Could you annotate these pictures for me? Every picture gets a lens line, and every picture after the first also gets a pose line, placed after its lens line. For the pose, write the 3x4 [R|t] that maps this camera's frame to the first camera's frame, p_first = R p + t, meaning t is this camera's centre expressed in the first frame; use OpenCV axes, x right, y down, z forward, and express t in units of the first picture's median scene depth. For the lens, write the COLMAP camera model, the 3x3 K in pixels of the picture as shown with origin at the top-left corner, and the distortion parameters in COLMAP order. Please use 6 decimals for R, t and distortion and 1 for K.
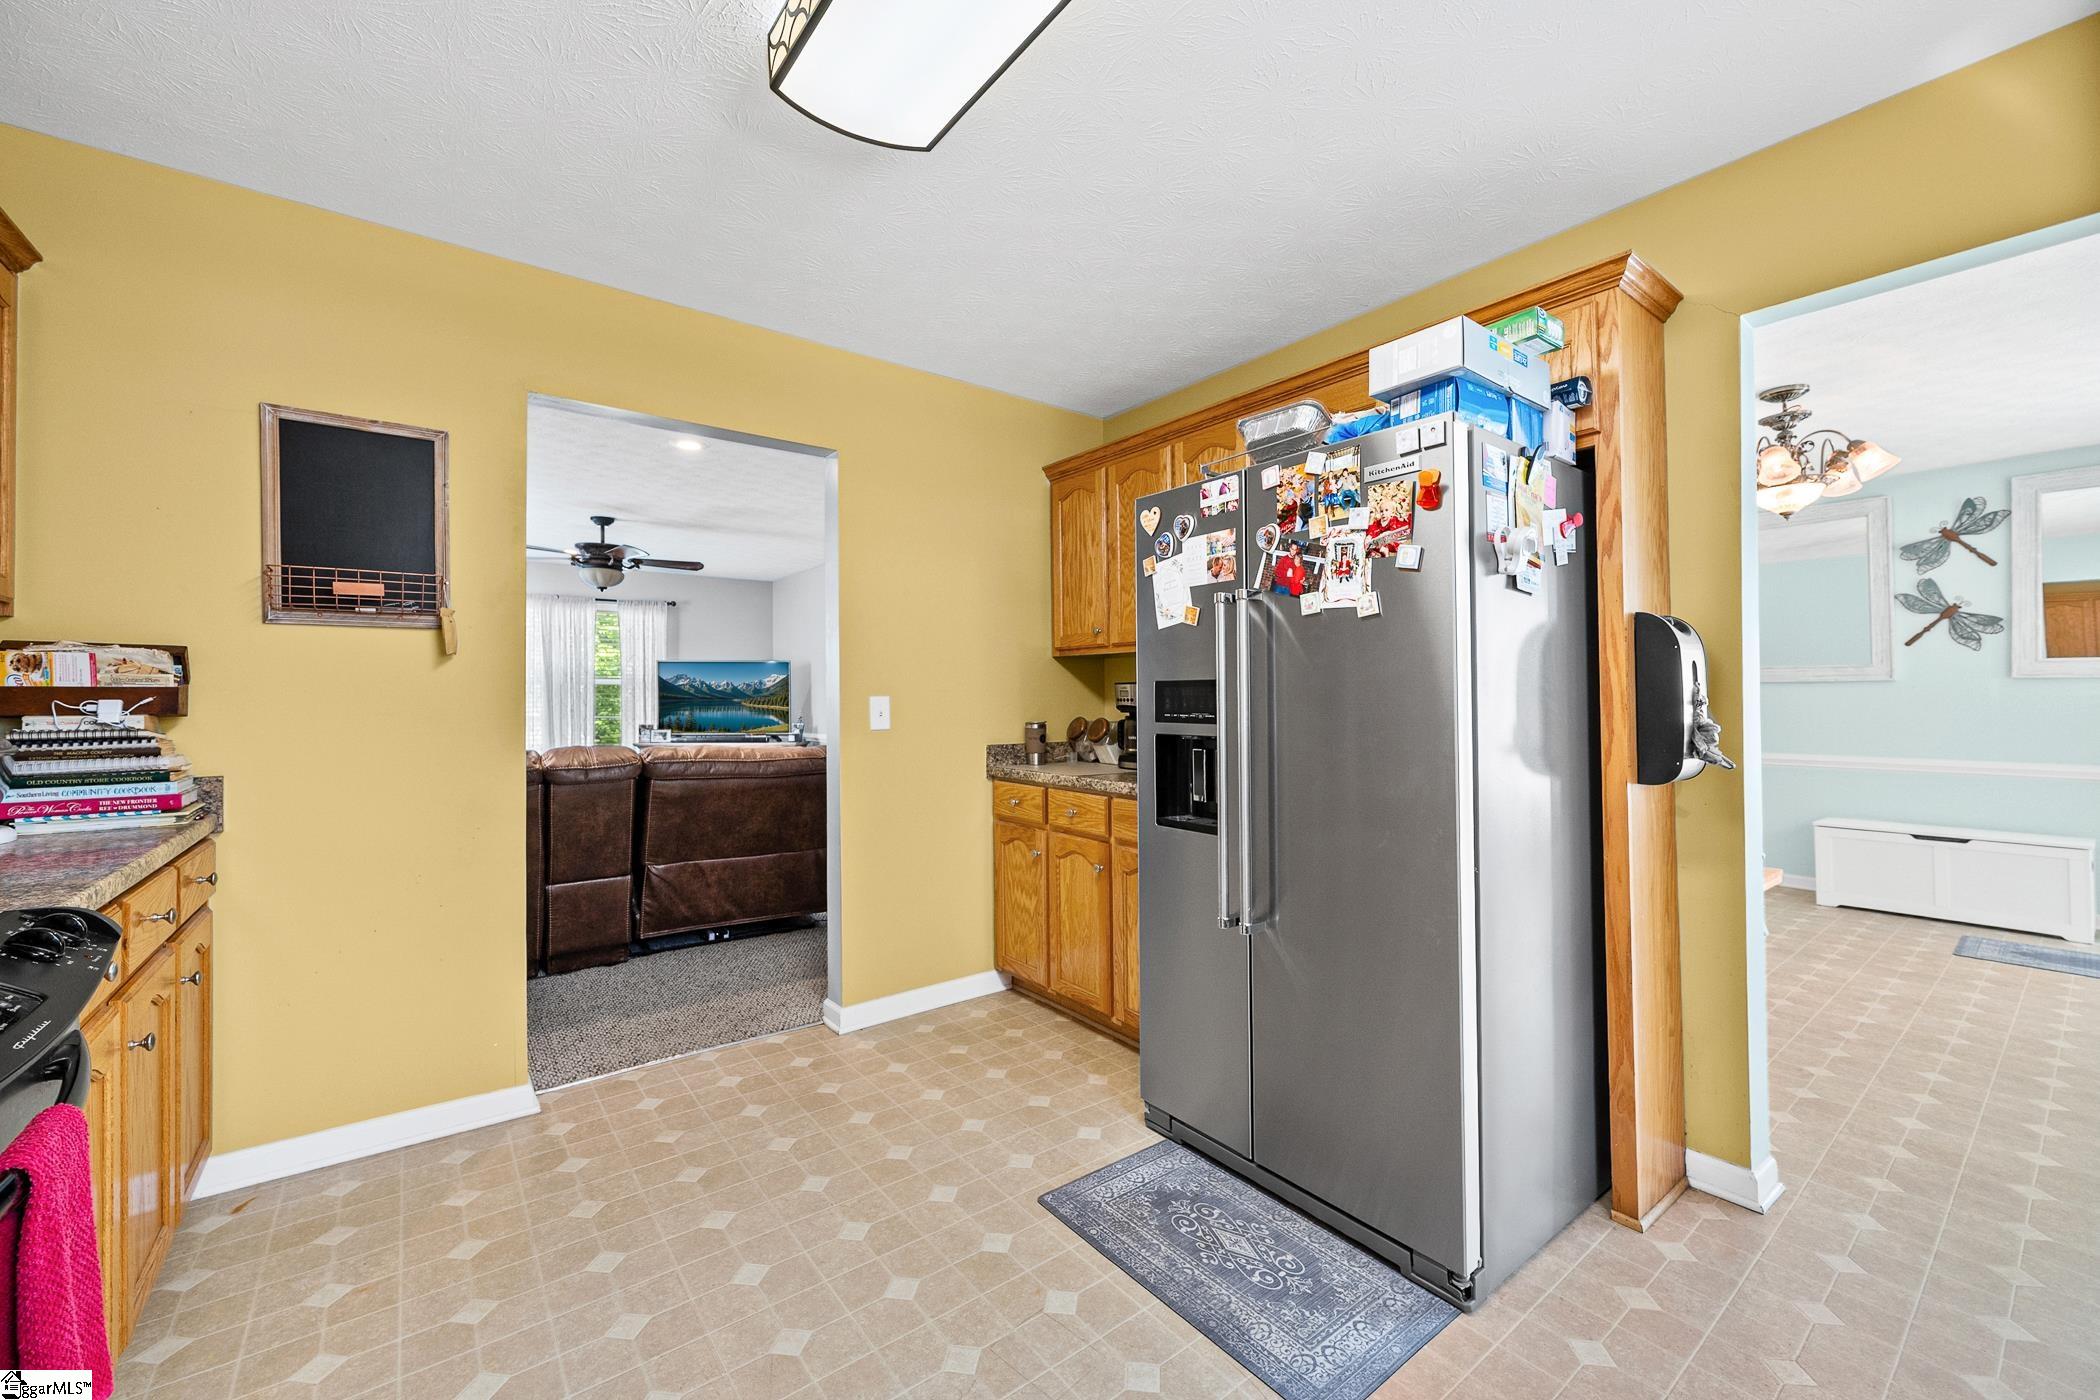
lens RADIAL K [[832.2, 0, 1063.5], [0, 832.2, 680.7], [0, 0, 1]] dist [0.001457, 0.000096]
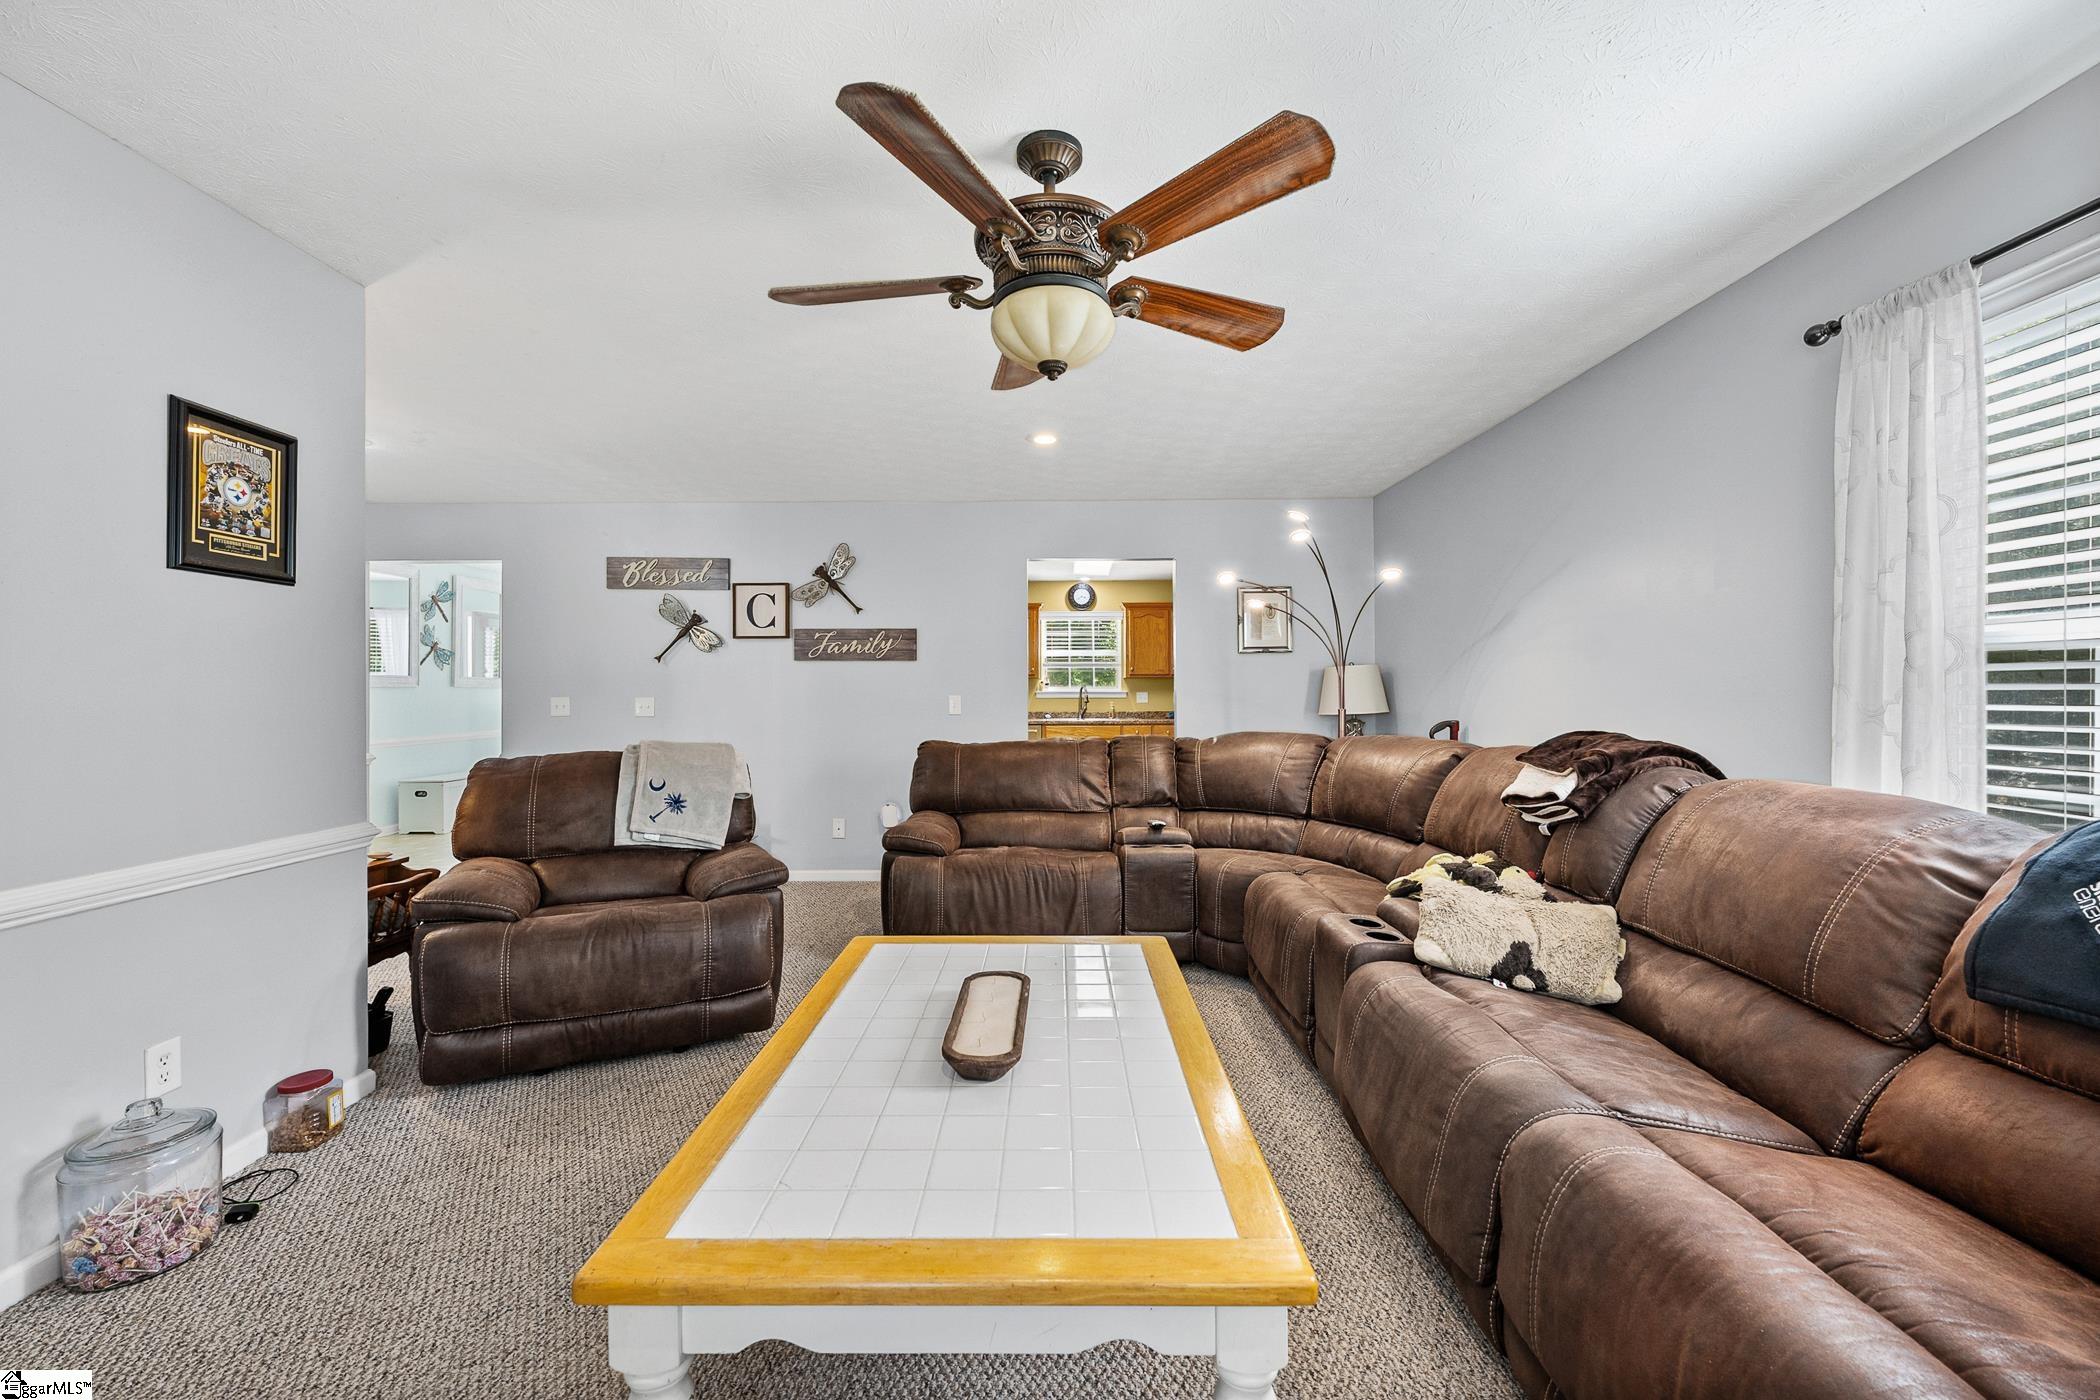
lens RADIAL K [[832.2, 0, 1051.0], [0, 832.2, 692.4], [0, 0, 1]] dist [0.001457, 0.000096]
pose [[-0.781156, 0.003551, 0.624326, -2.010456], [-0.005105, 0.999914, -0.012075, 0.045437], [-0.624315, -0.012620, -0.781071, 3.335264]]
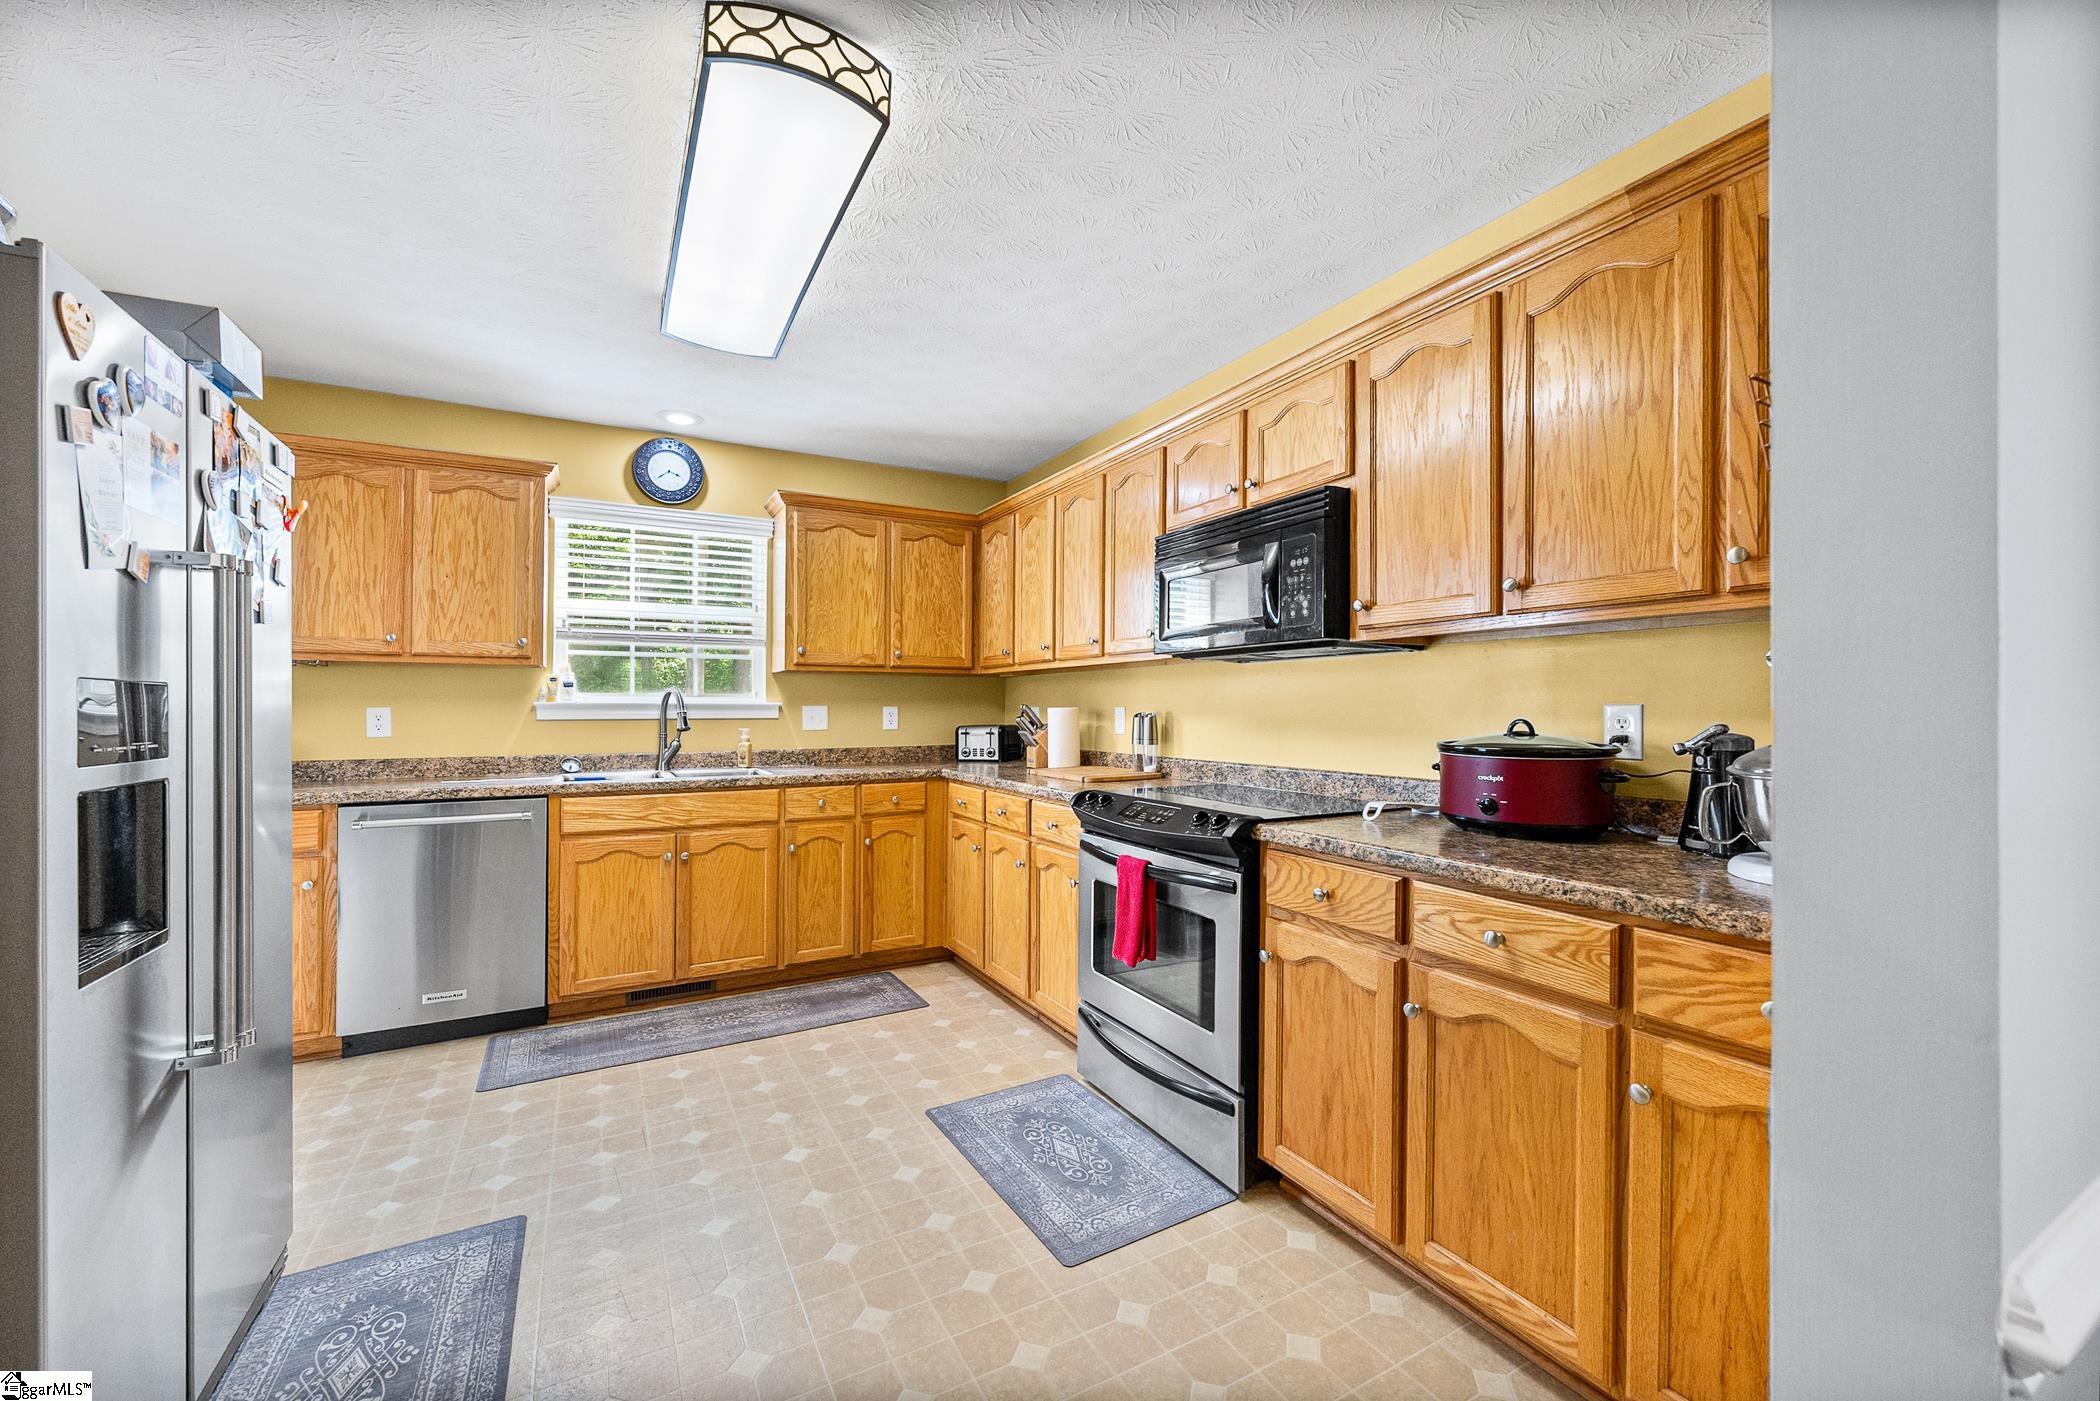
lens RADIAL K [[832.2, 0, 1038.2], [0, 832.2, 679.2], [0, 0, 1]] dist [0.001457, 0.000096]
pose [[-0.984986, 0.005869, 0.172536, -0.550396], [-0.003110, 0.998657, -0.051721, 0.026834], [-0.172608, -0.051481, -0.983644, 1.498038]]
